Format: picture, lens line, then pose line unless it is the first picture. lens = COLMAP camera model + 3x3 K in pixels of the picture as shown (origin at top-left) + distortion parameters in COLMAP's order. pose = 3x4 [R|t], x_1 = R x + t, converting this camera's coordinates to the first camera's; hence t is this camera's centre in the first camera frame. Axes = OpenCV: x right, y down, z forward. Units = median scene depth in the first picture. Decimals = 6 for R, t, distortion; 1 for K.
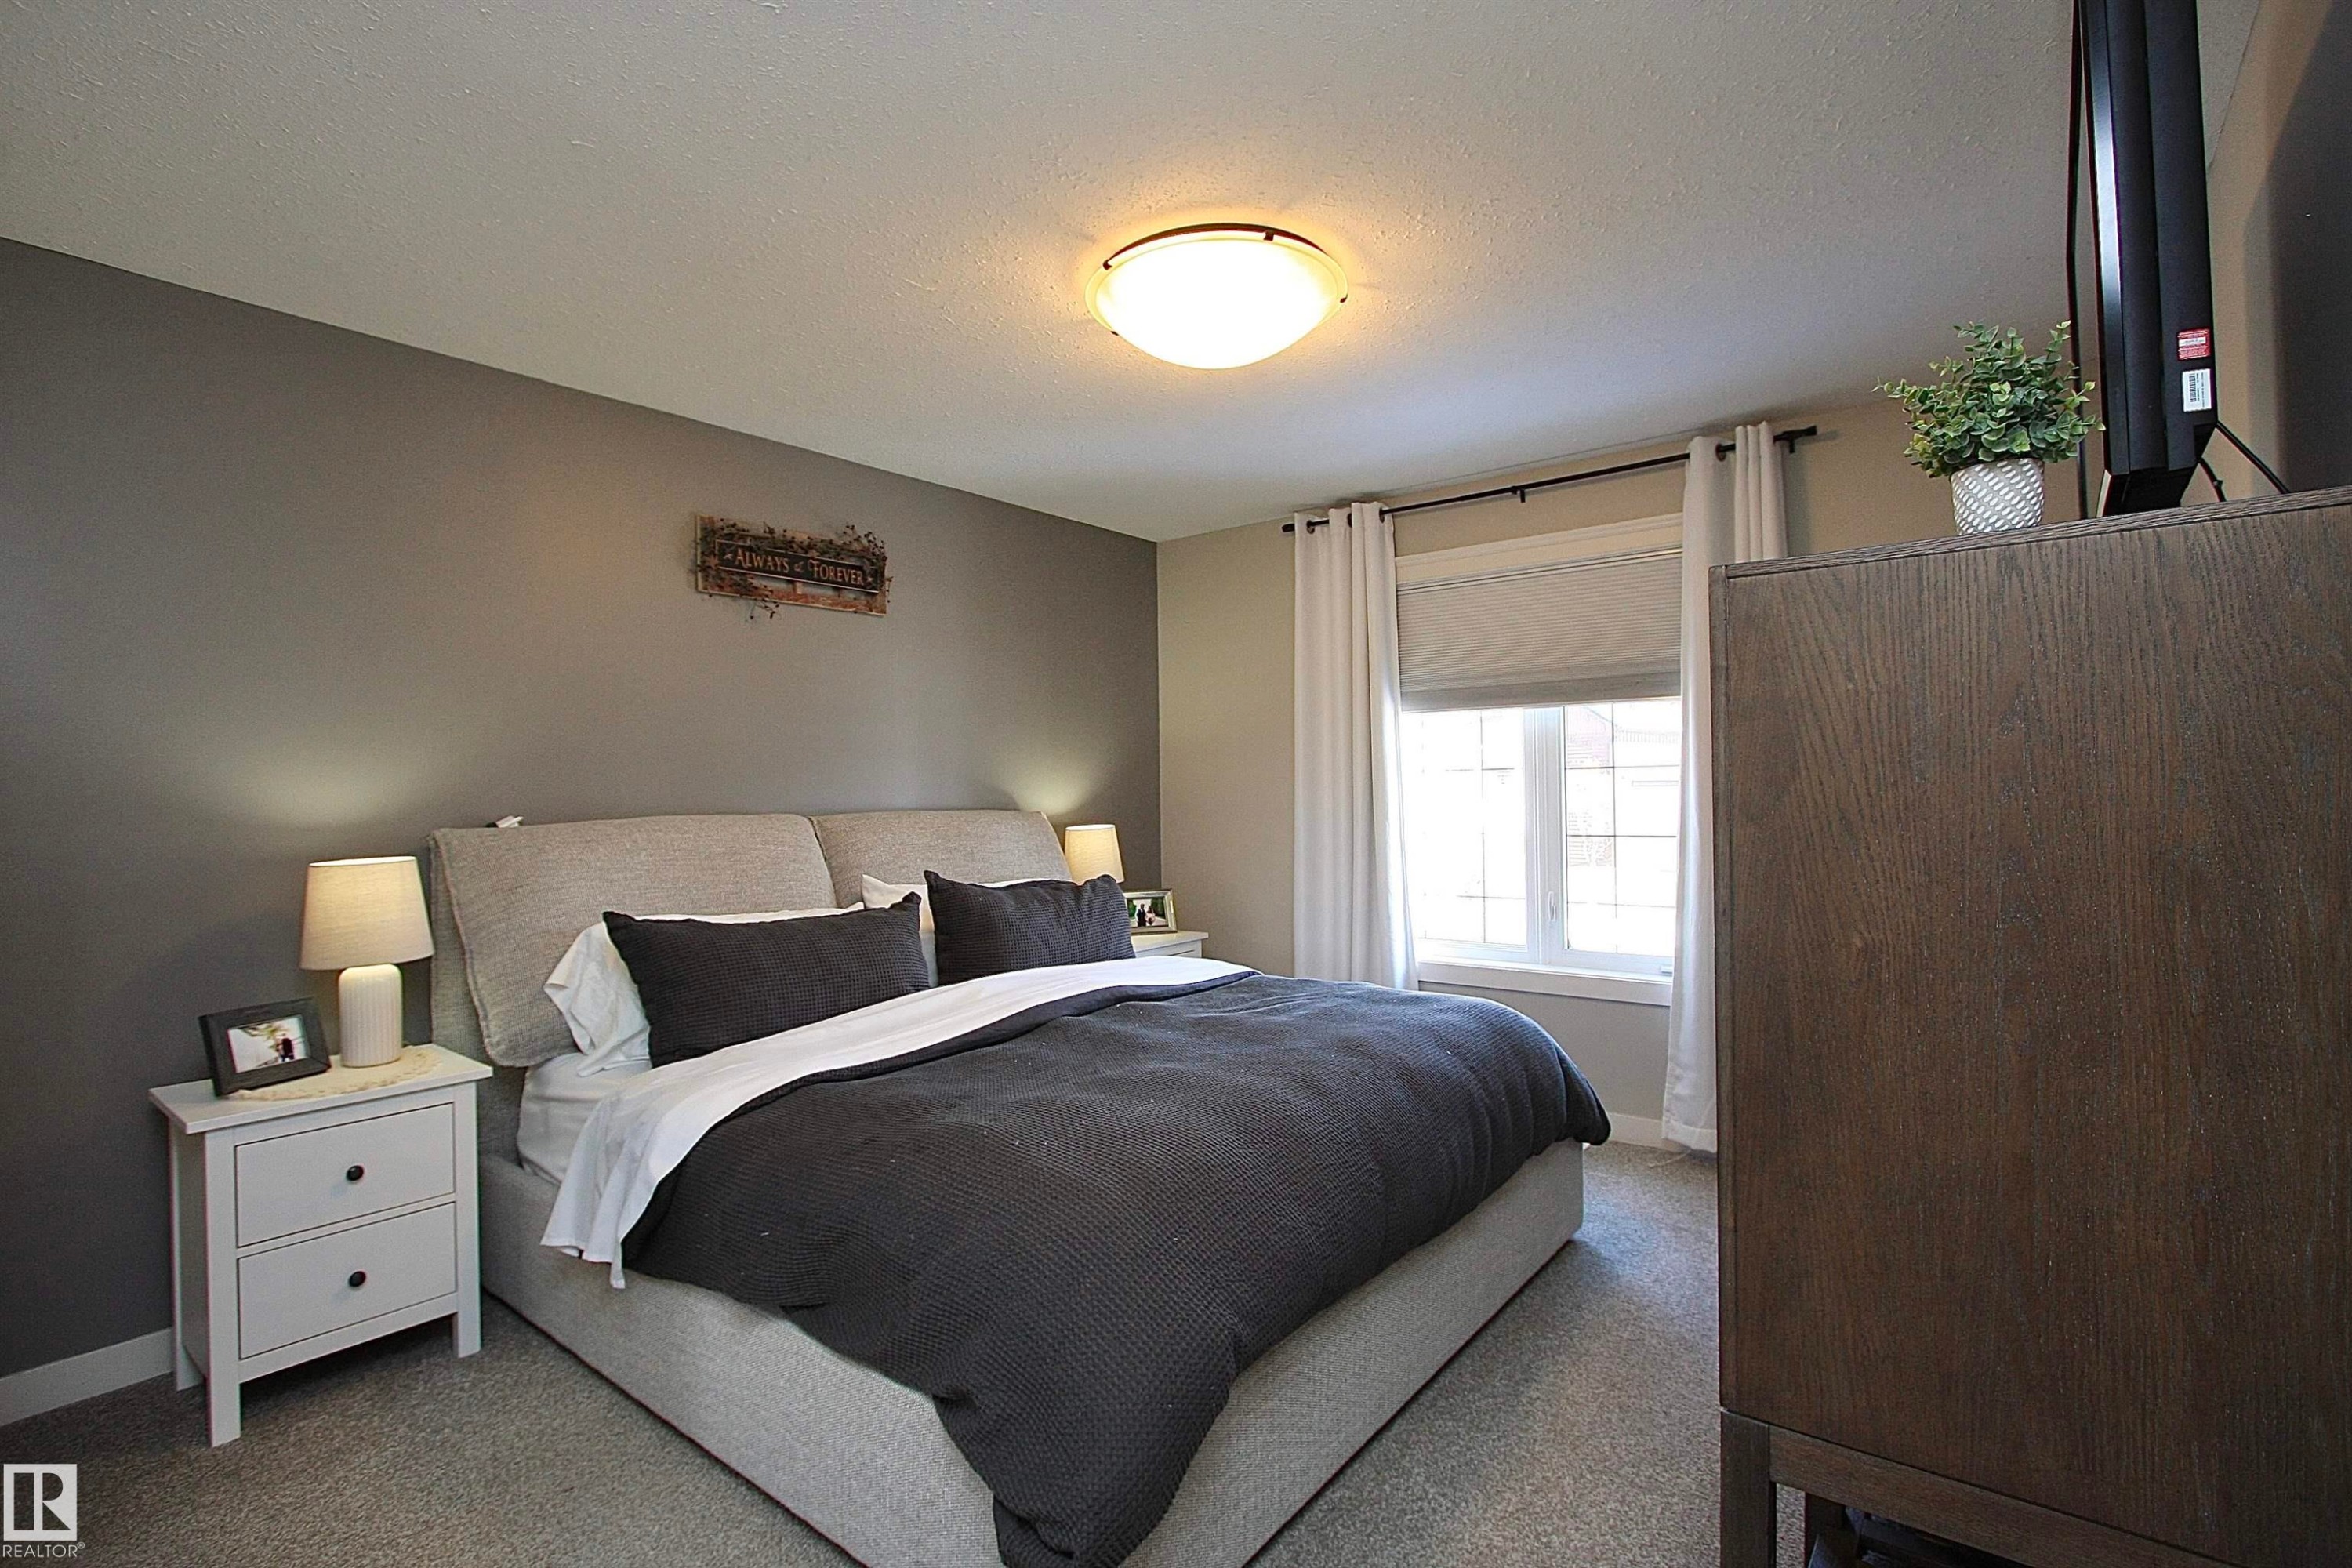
lens RADIAL K [[1086.7, 0, 1174.8], [0, 1086.7, 788.5], [0, 0, 1]] dist [-0.024239, -0.000218]
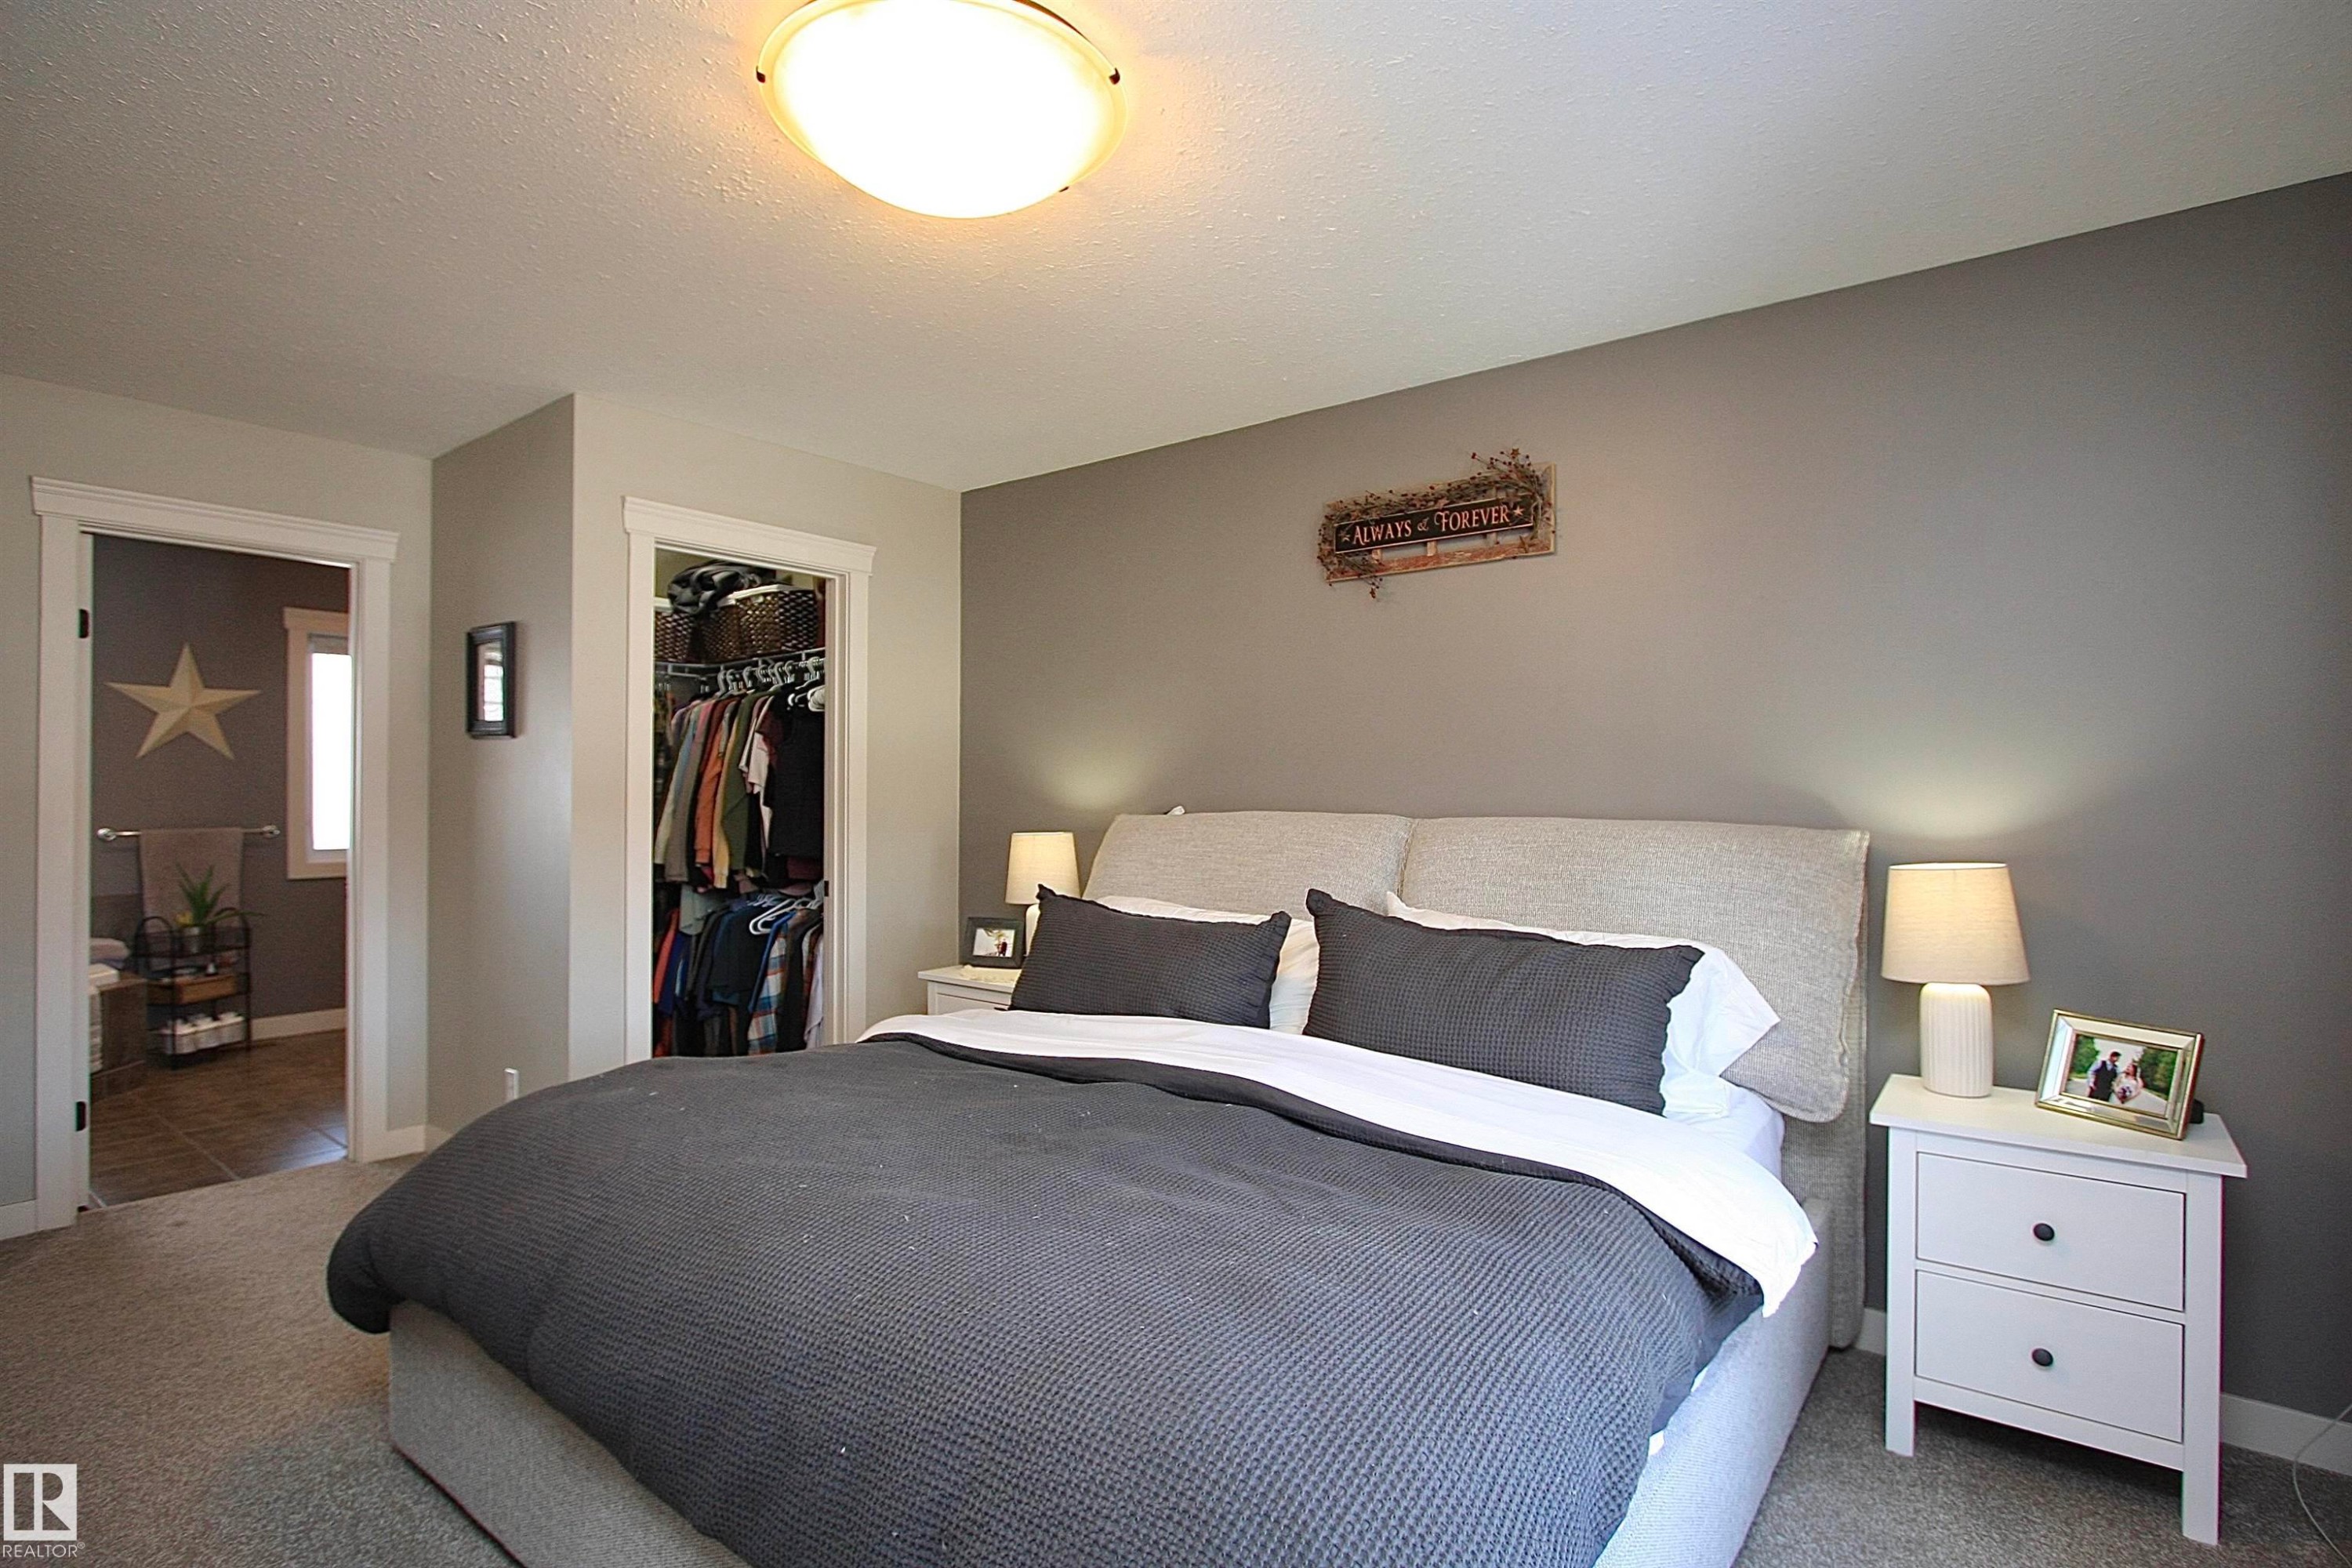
lens RADIAL K [[1194.8, 0, 1092.8], [0, 1194.8, 771.3], [0, 0, 1]] dist [-0.018989, 0.002638]
pose [[-0.042373, -0.007297, -0.999075, 0.591105], [-0.002584, 0.999971, -0.007194, -0.003472], [0.999098, 0.002277, -0.042391, 0.769180]]
